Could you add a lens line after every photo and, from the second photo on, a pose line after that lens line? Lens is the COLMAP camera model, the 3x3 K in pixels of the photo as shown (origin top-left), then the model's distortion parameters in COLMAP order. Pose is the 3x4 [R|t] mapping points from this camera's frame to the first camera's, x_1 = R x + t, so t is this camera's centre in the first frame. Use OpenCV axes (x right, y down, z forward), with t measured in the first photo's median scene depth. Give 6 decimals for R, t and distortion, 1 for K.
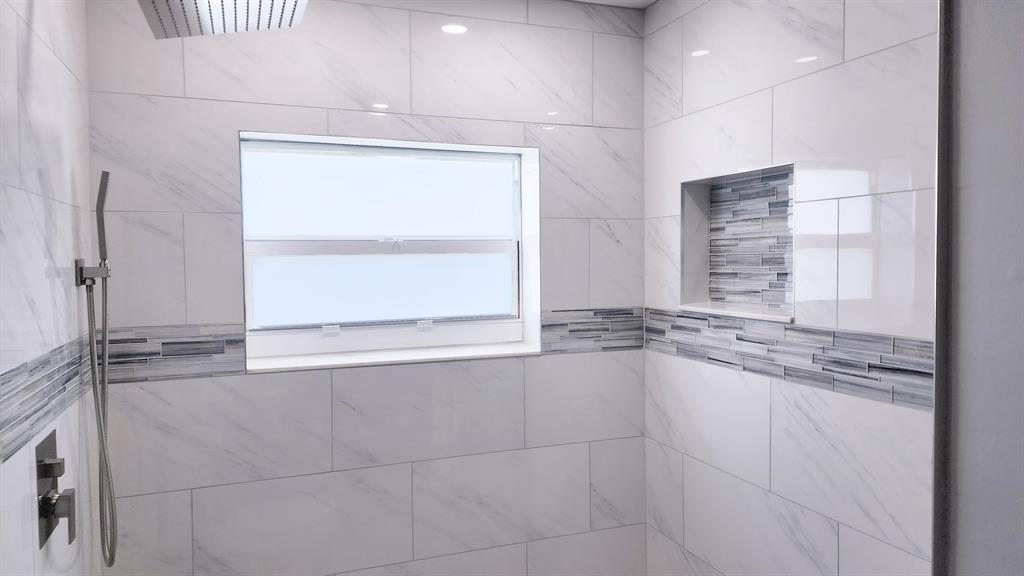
lens RADIAL K [[712.9, 0, 512.0], [0, 712.9, 288.0], [0, 0, 1]] dist [0.112498, -0.004471]
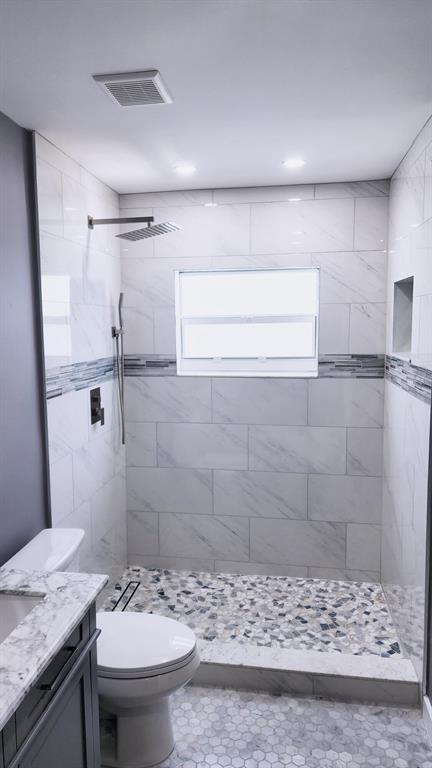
lens RADIAL K [[534.7, 0, 216.0], [0, 534.7, 384.0], [0, 0, 1]] dist [0.112498, -0.004471]
pose [[0.859018, 0.058271, -0.508619, 0.546243], [-0.021095, 0.996686, 0.078559, 0.004669], [0.511511, -0.056754, 0.857400, -0.359799]]
